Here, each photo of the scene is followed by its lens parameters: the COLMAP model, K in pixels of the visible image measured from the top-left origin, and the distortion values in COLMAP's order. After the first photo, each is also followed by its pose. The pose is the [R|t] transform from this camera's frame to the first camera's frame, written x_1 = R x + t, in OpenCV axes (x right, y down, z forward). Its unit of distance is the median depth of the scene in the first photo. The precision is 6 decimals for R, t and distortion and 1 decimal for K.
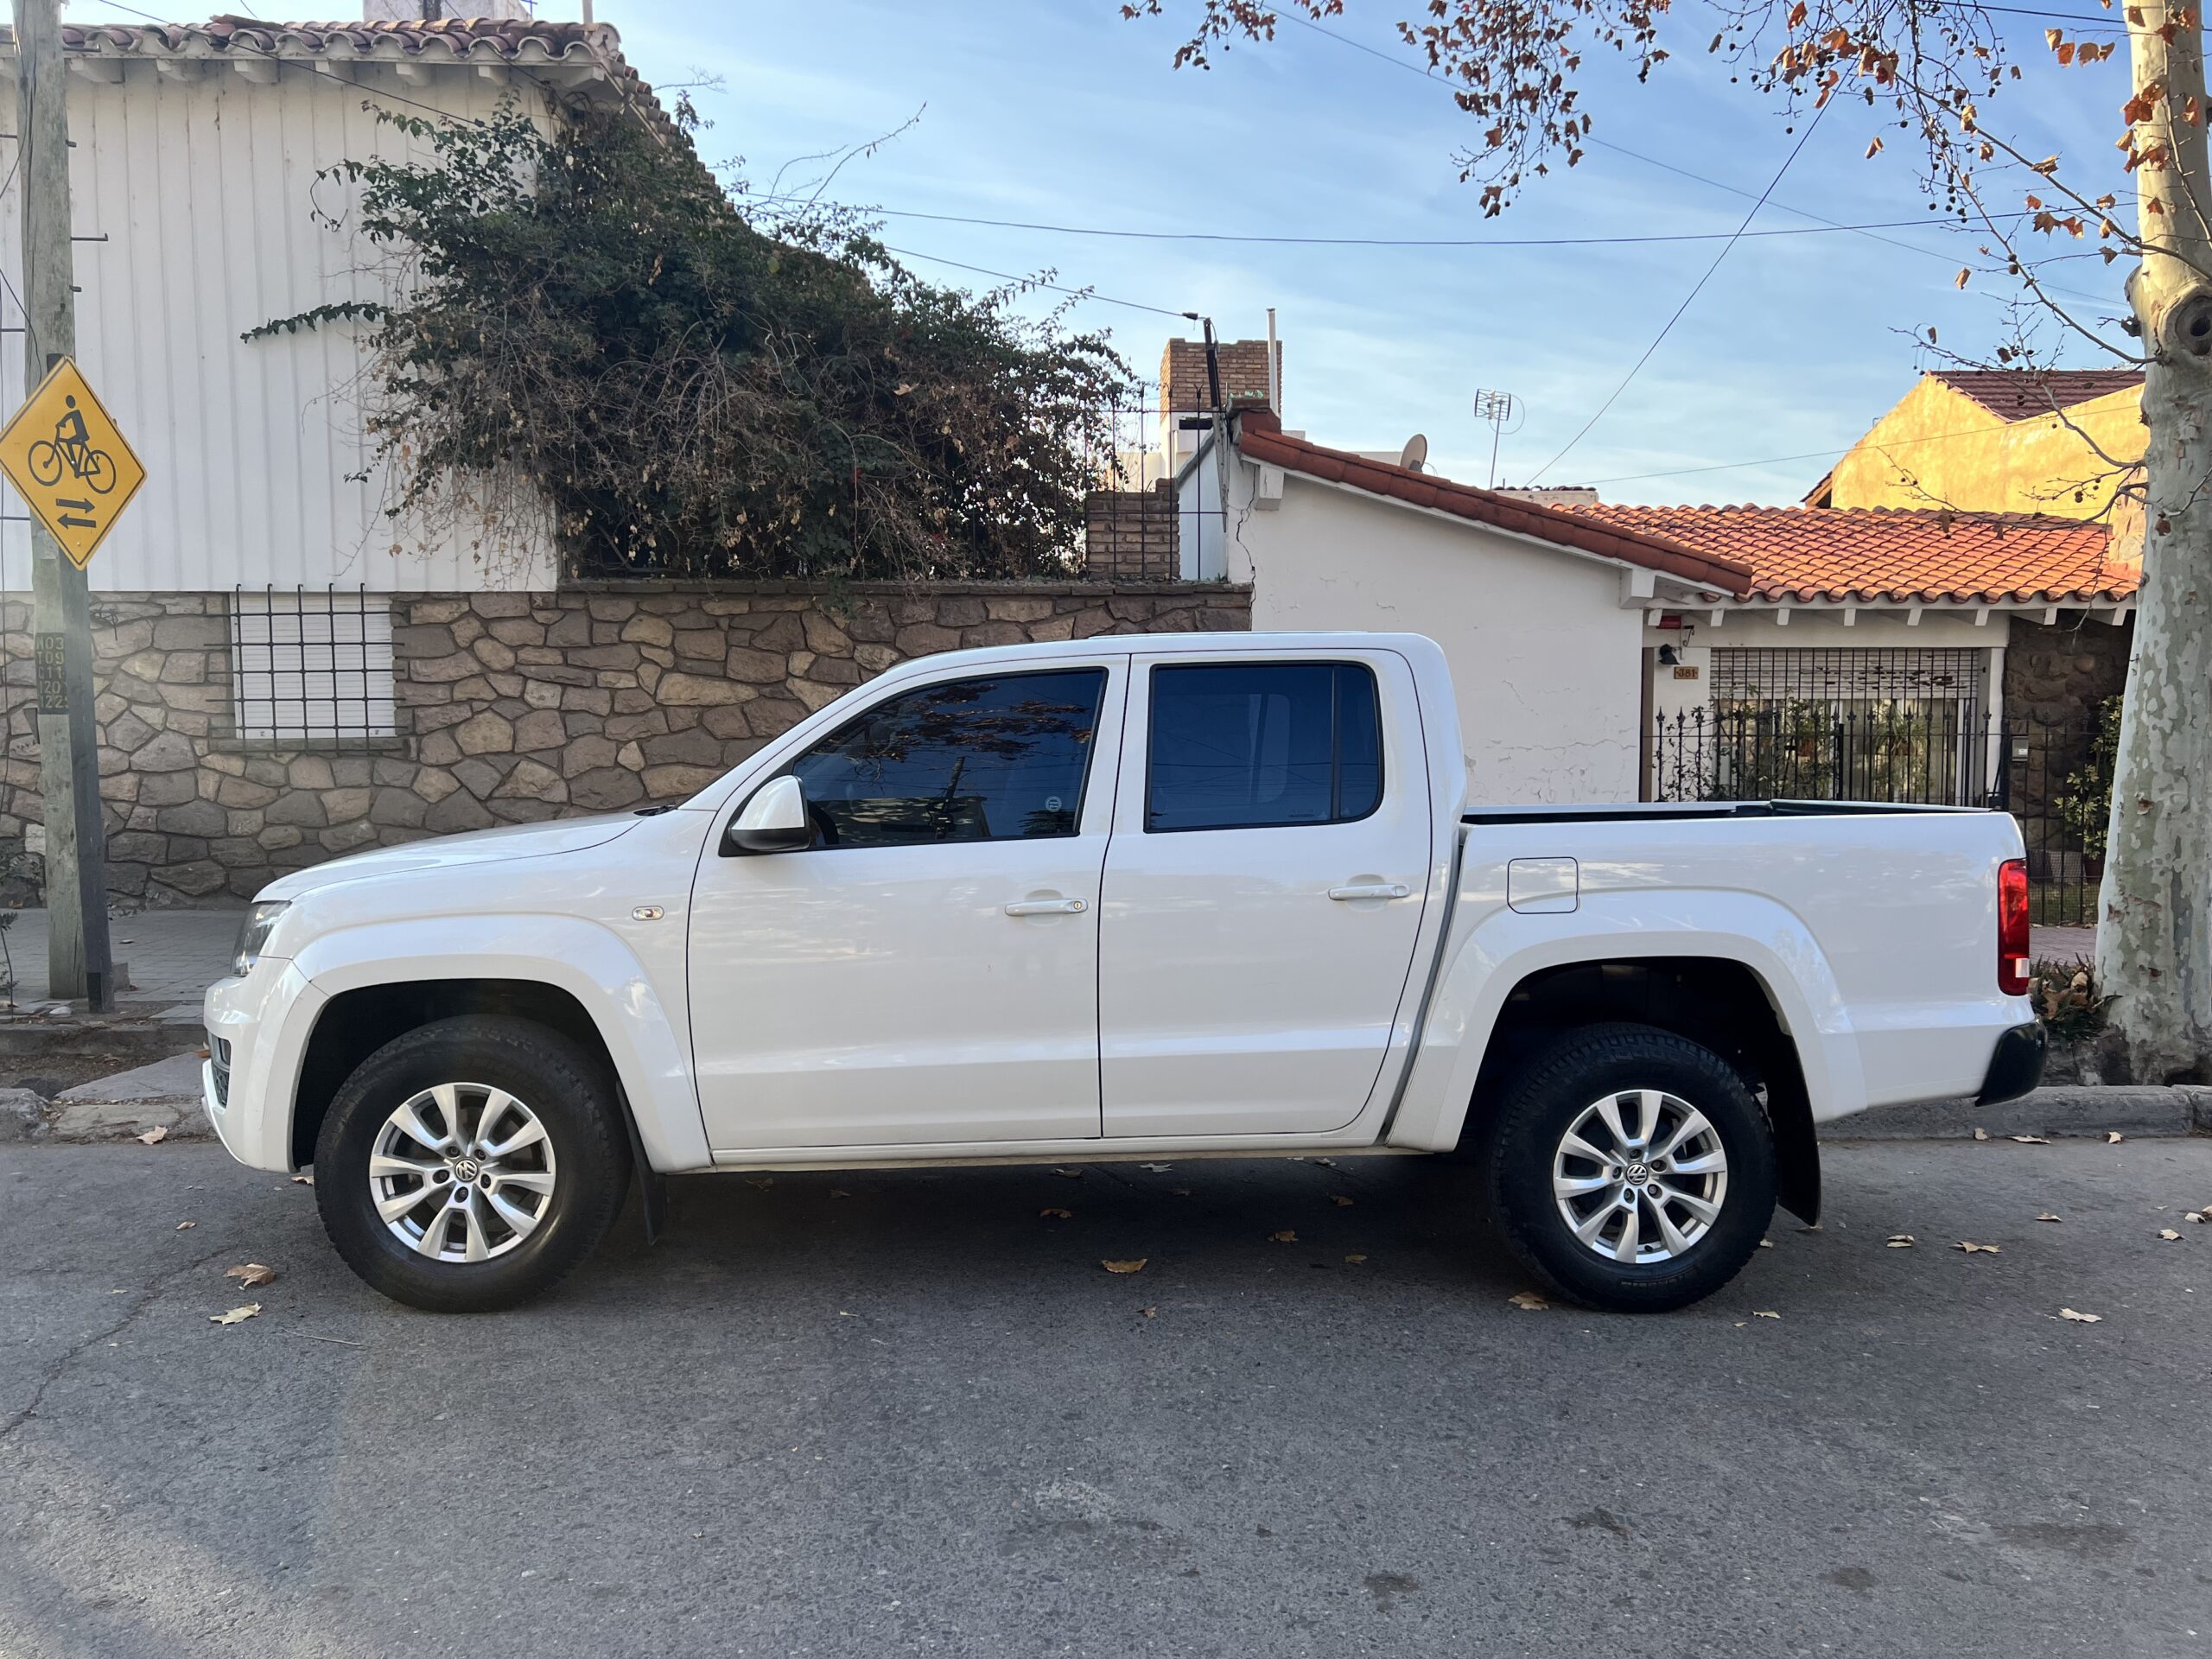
lens RADIAL K [[1657.5, 0, 1116.1], [0, 1657.5, 827.2], [0, 0, 1]] dist [0.071986, -0.085039]
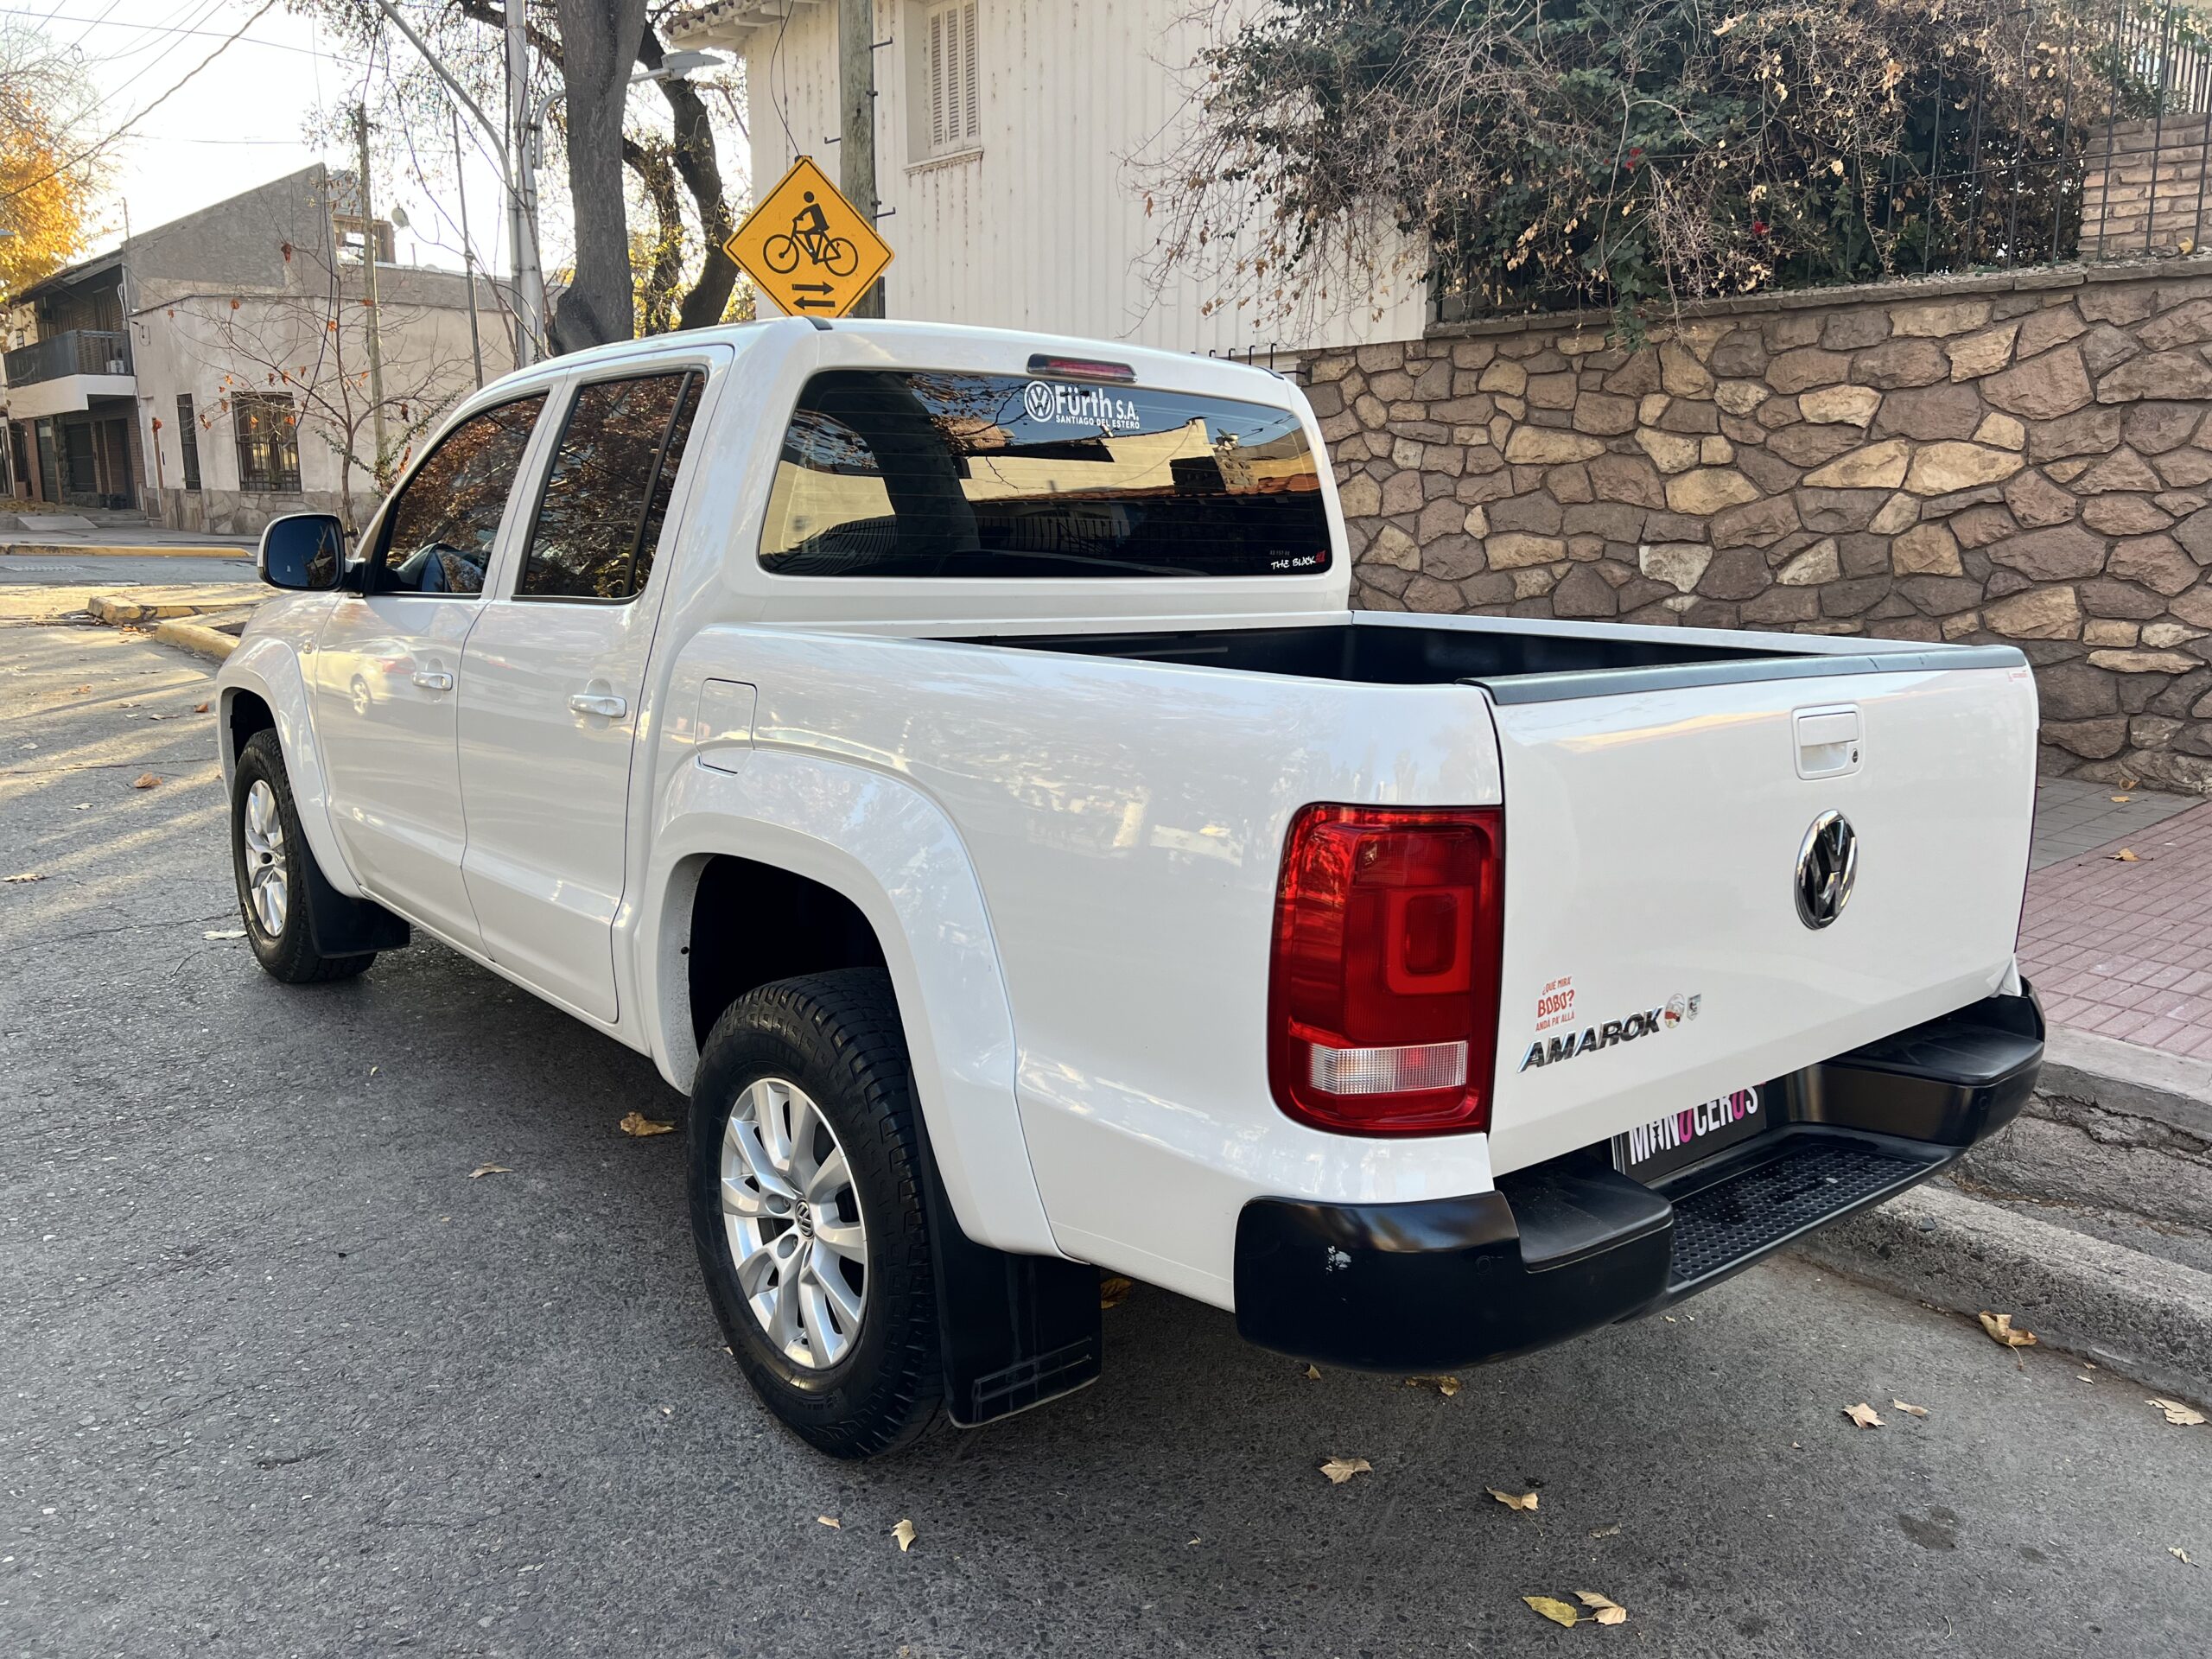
lens RADIAL K [[1657.5, 0, 1116.1], [0, 1657.5, 827.2], [0, 0, 1]] dist [0.071986, -0.085039]
pose [[0.605120, 0.164368, -0.778982, 0.325349], [-0.060337, 0.985110, 0.160991, -0.013342], [0.793845, -0.050417, 0.606027, 0.289970]]
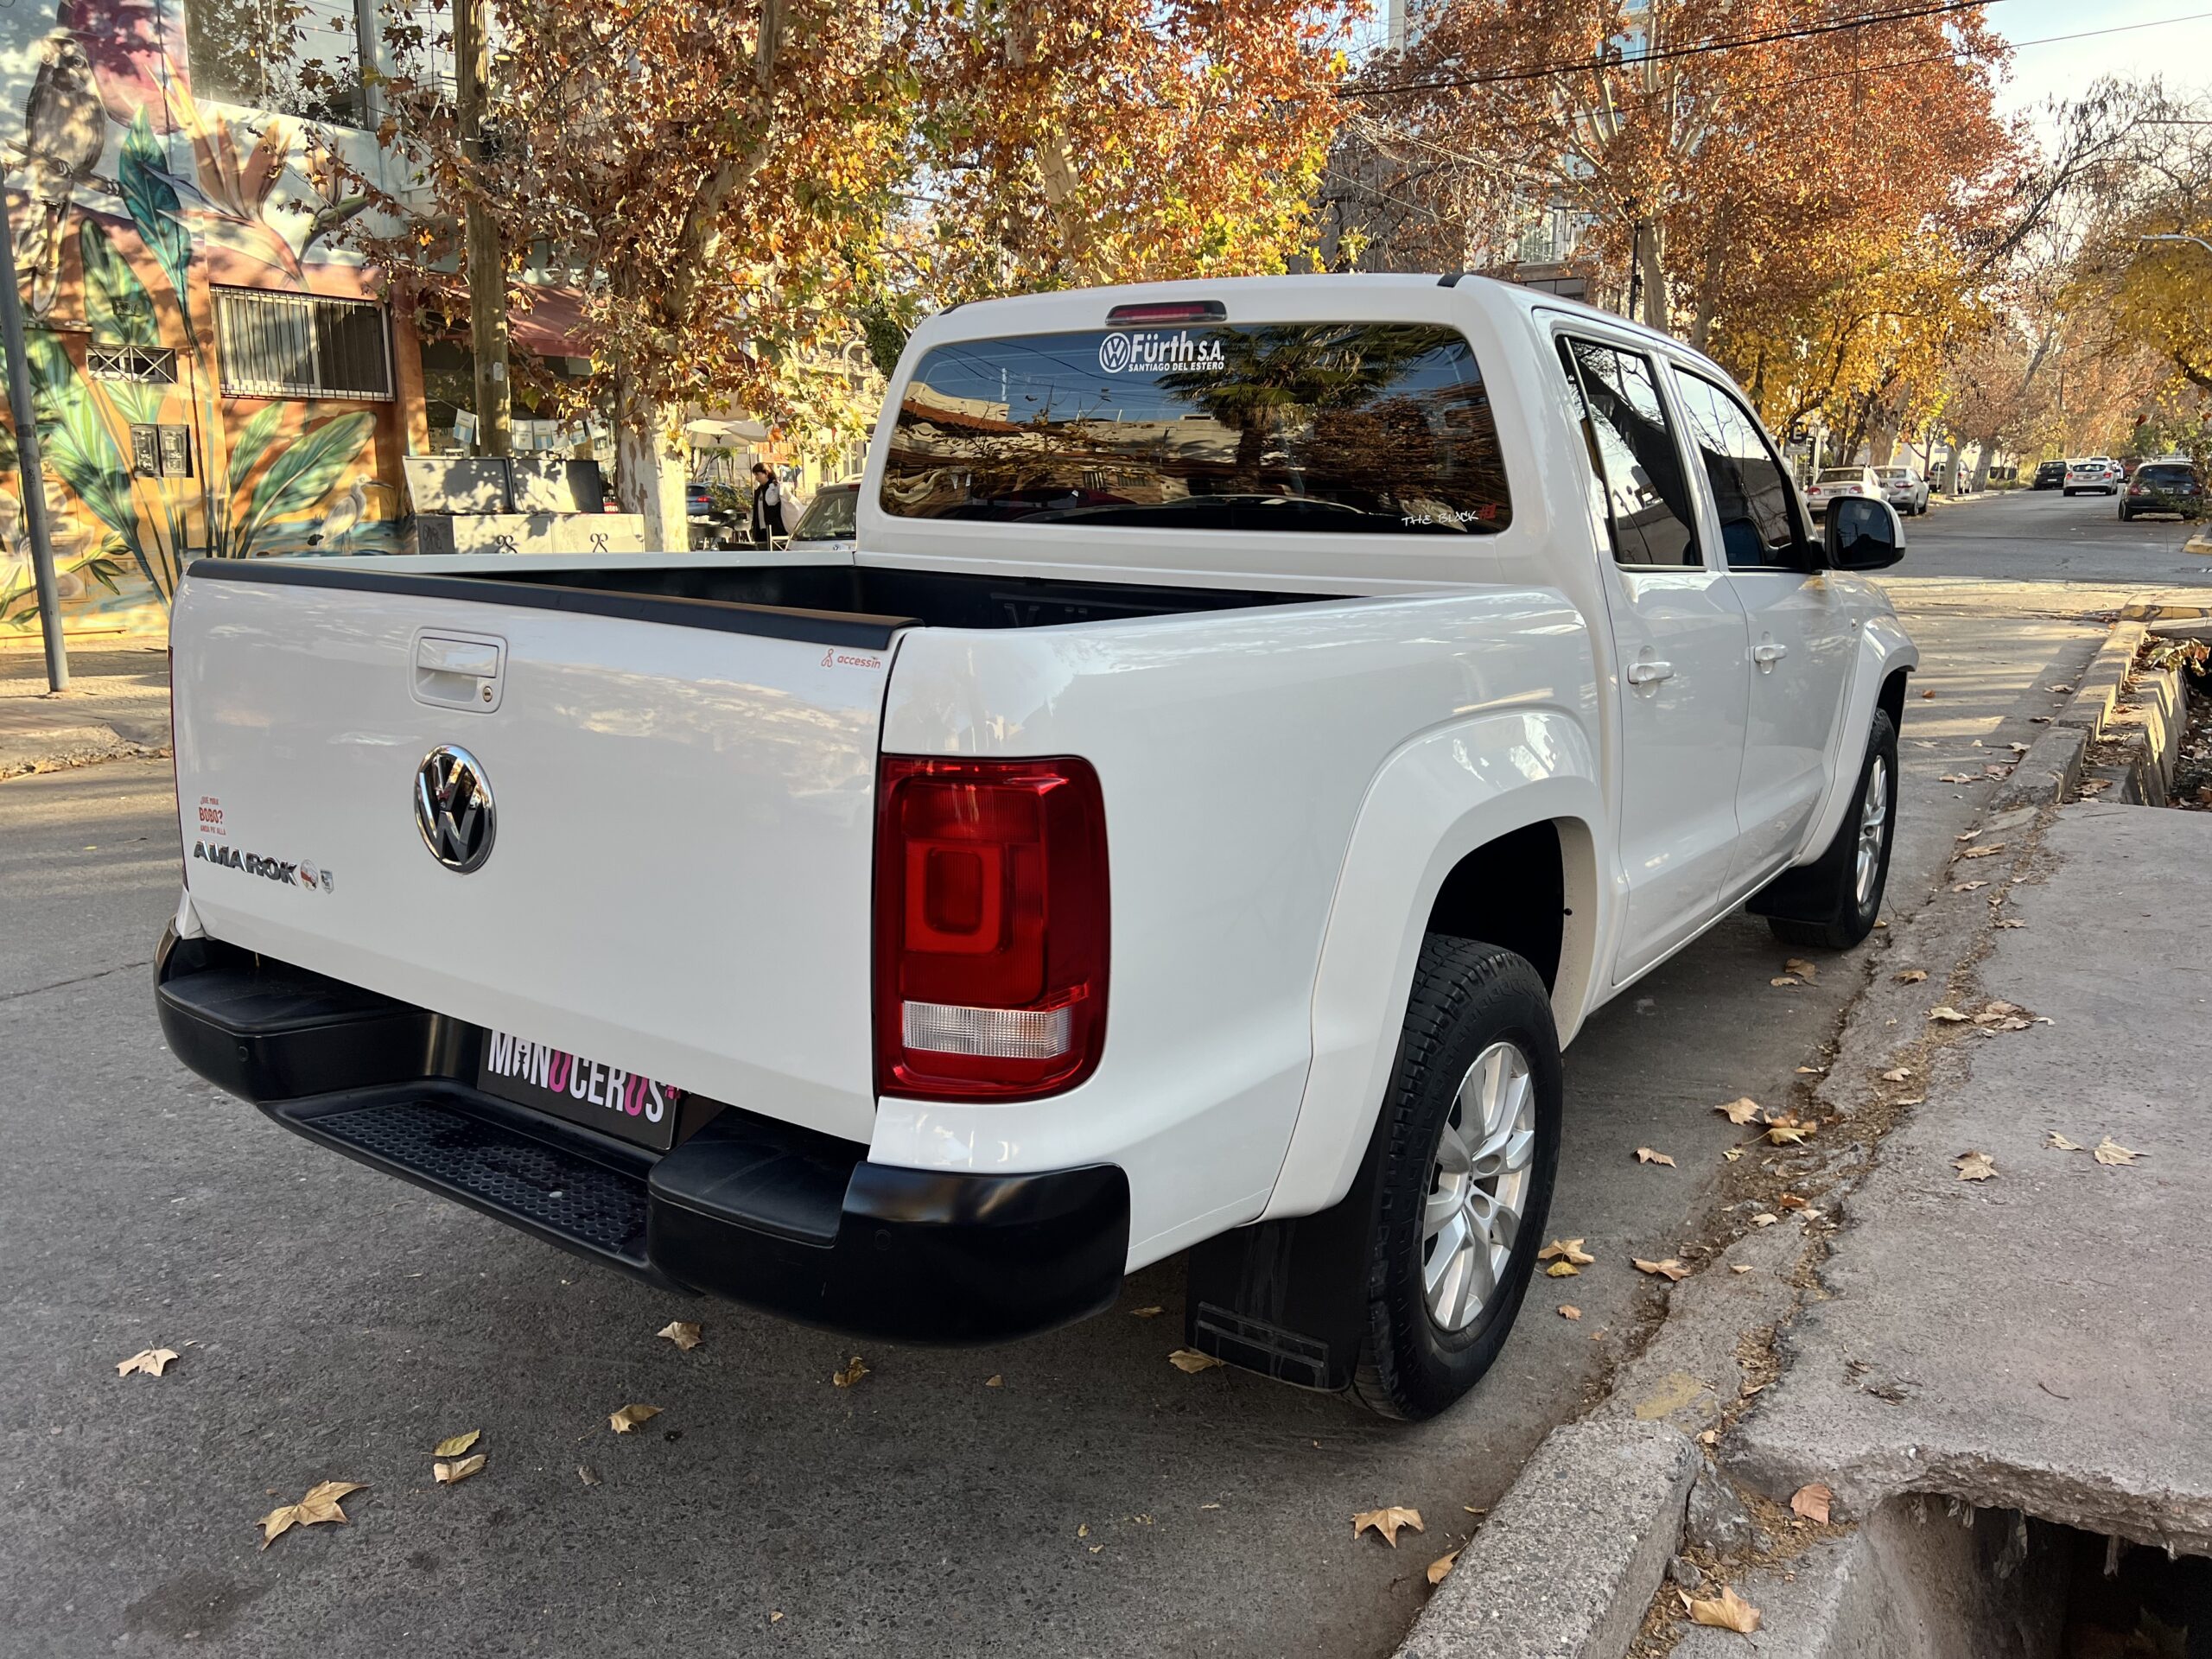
lens RADIAL K [[1669.7, 0, 1104.2], [0, 1669.7, 797.6], [0, 0, 1]] dist [0.057776, -0.064450]
pose [[-0.609156, 0.143594, -0.779942, 0.323333], [-0.044515, 0.975729, 0.214408, -0.025517], [0.791800, 0.165327, -0.587980, 0.644221]]
